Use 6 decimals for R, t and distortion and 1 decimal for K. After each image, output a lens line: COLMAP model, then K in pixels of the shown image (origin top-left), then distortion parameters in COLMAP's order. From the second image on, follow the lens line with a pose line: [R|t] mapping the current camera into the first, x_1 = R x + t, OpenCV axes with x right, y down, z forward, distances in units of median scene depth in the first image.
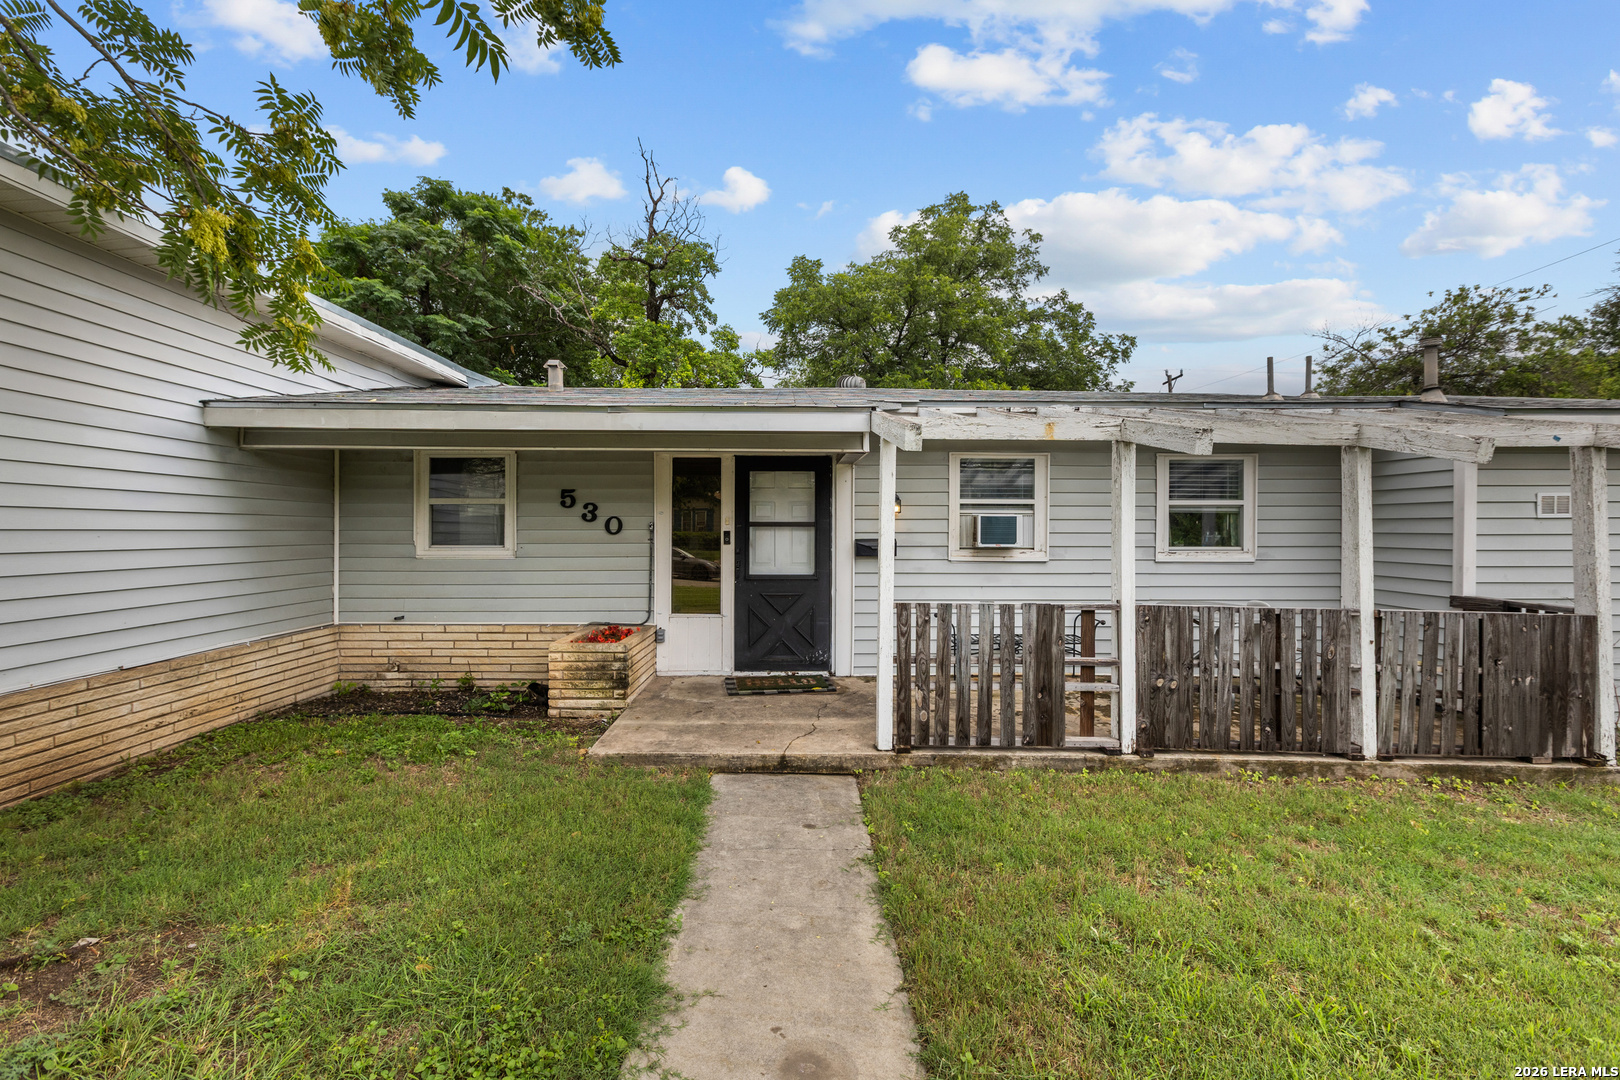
lens RADIAL K [[729.4, 0, 806.9], [0, 729.4, 539.5], [0, 0, 1]] dist [0.002828, -0.000033]
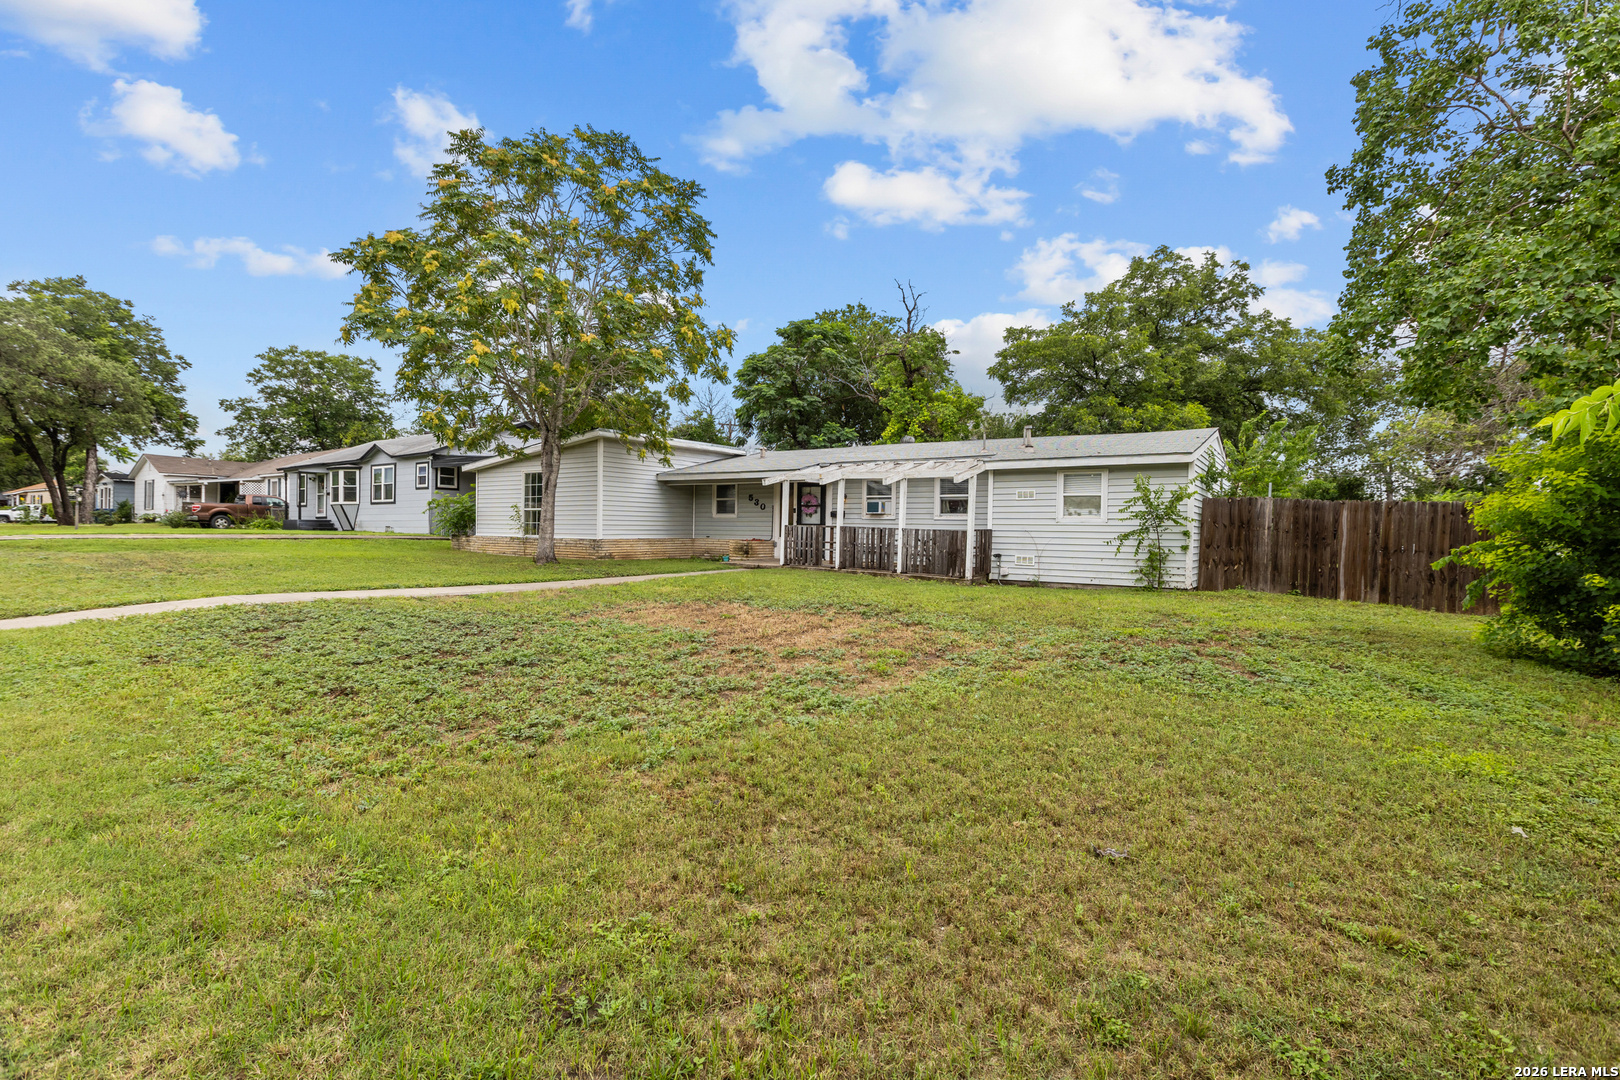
lens RADIAL K [[729.4, 0, 810.8], [0, 729.4, 537.8], [0, 0, 1]] dist [0.002828, -0.000033]
pose [[0.823271, 0.016251, -0.567416, 1.574150], [-0.016362, 0.999854, 0.004896, 0.089509], [0.567413, 0.005253, 0.823417, -1.320782]]
